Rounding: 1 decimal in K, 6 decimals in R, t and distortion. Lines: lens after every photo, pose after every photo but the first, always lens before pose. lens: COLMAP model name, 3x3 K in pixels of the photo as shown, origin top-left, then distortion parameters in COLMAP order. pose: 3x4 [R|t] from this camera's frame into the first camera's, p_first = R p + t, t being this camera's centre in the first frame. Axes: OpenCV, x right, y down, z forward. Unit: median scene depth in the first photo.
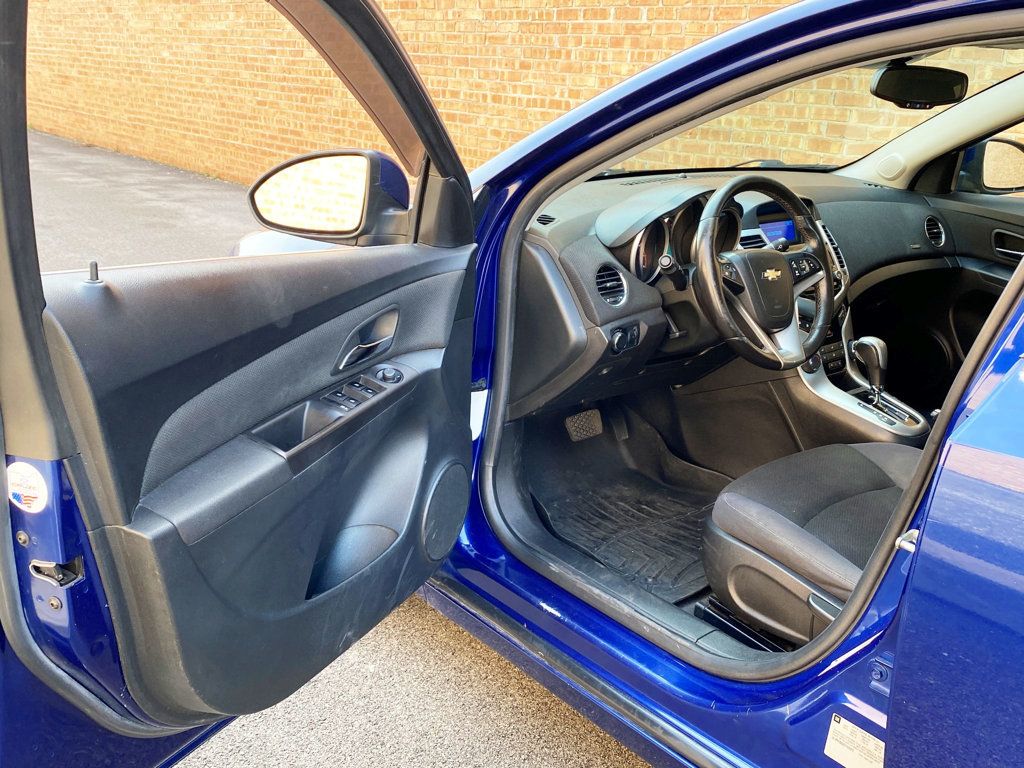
lens RADIAL K [[974.2, 0, 506.4], [0, 974.2, 383.7], [0, 0, 1]] dist [0.020926, 0.000000]
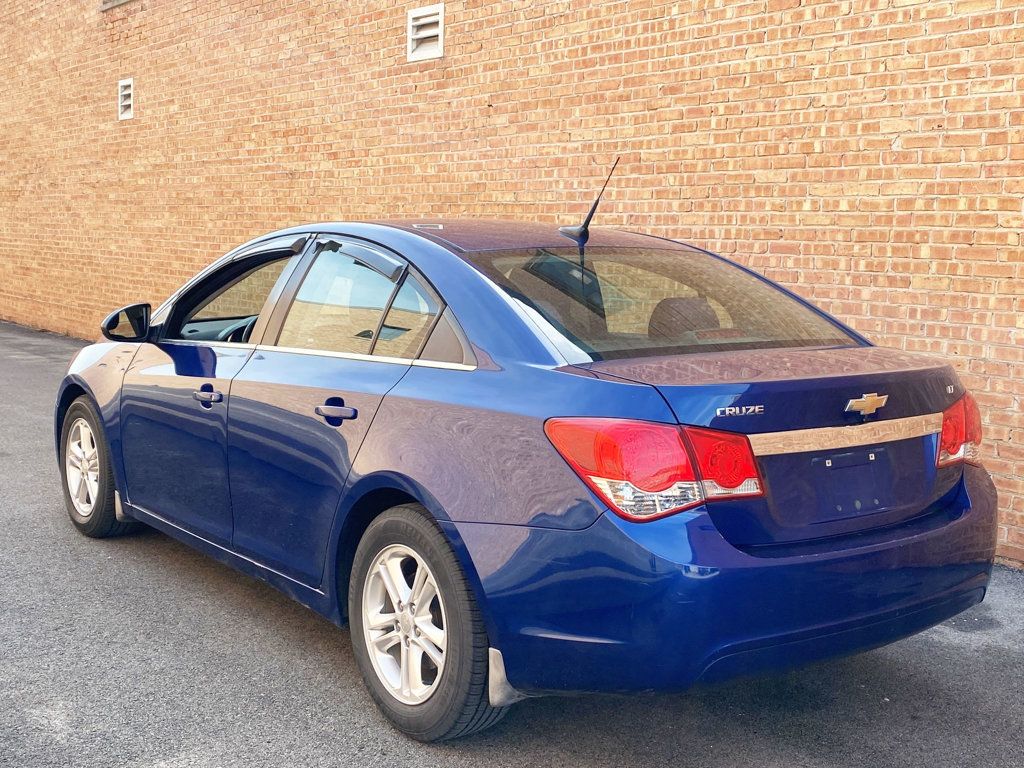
lens RADIAL K [[1206.2, 0, 508.5], [0, 1206.2, 387.1], [0, 0, 1]] dist [-0.001685, 0.000000]
pose [[0.999029, -0.012811, -0.042145, 0.646577], [0.004426, 0.981124, -0.193331, 0.349767], [0.043827, 0.192957, 0.980228, -1.197099]]
